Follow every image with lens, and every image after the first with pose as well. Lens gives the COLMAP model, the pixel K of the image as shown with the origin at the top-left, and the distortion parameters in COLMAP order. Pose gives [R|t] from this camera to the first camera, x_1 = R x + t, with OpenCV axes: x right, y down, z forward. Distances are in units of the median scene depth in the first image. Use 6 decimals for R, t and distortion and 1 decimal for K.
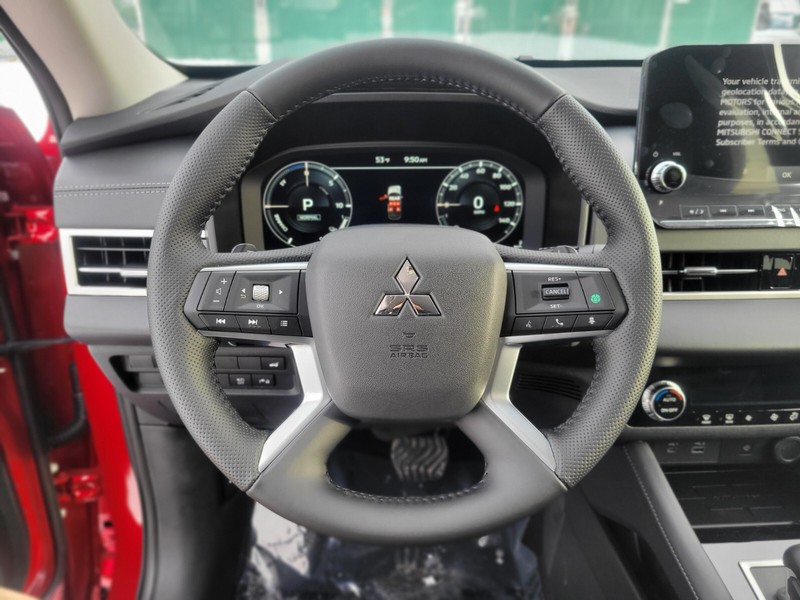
lens RADIAL K [[596.9, 0, 404.7], [0, 596.9, 299.9], [0, 0, 1]] dist [0.034278, -0.017671]
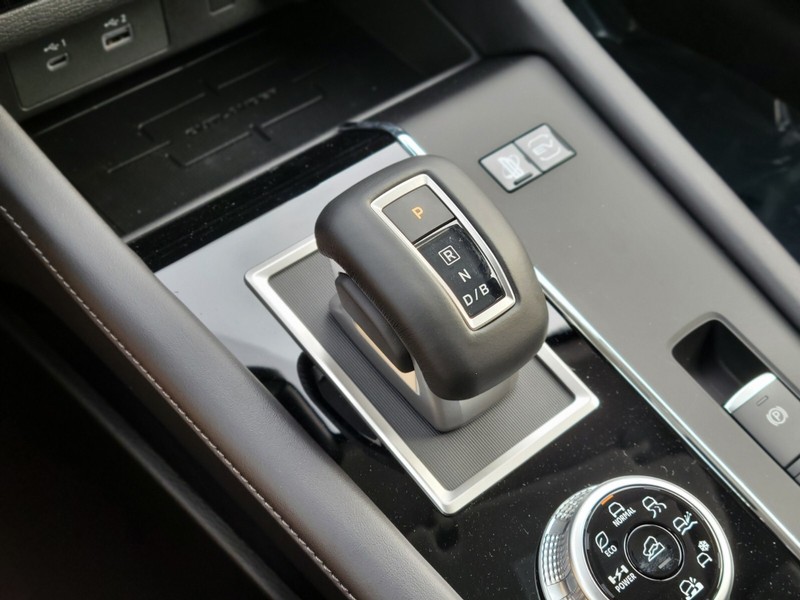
lens RADIAL K [[1203.4, 0, 406.3], [0, 1203.4, 301.2], [0, 0, 1]] dist [0.025427, 0.000000]
pose [[0.791942, -0.437977, 0.425446, 0.251649], [0.215046, 0.852191, 0.476996, 0.065039], [-0.571475, -0.286262, 0.769071, 0.255153]]
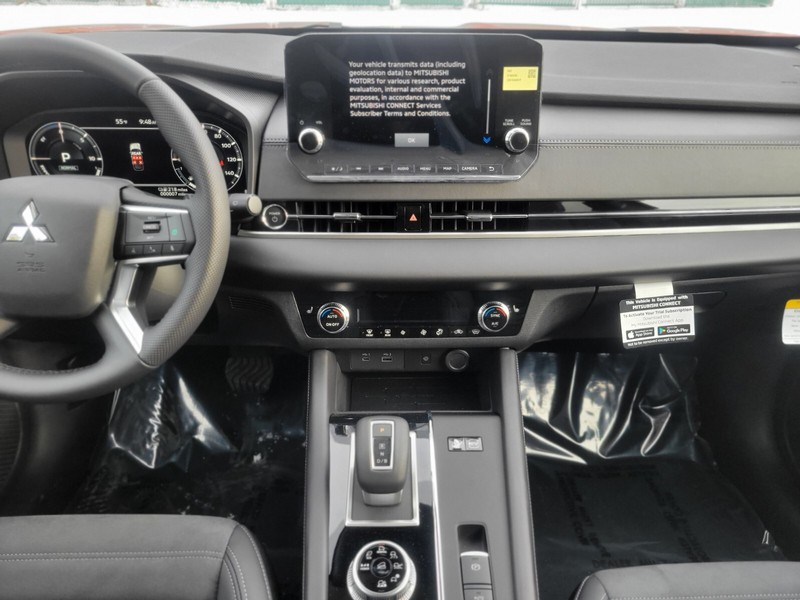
lens RADIAL K [[596.9, 0, 409.9], [0, 596.9, 305.6], [0, 0, 1]] dist [0.034278, -0.017671]
pose [[0.999159, 0.019427, -0.036118, 0.654293], [-0.015993, 0.995533, 0.093049, 0.020610], [0.037764, -0.092393, 0.995006, -0.270273]]
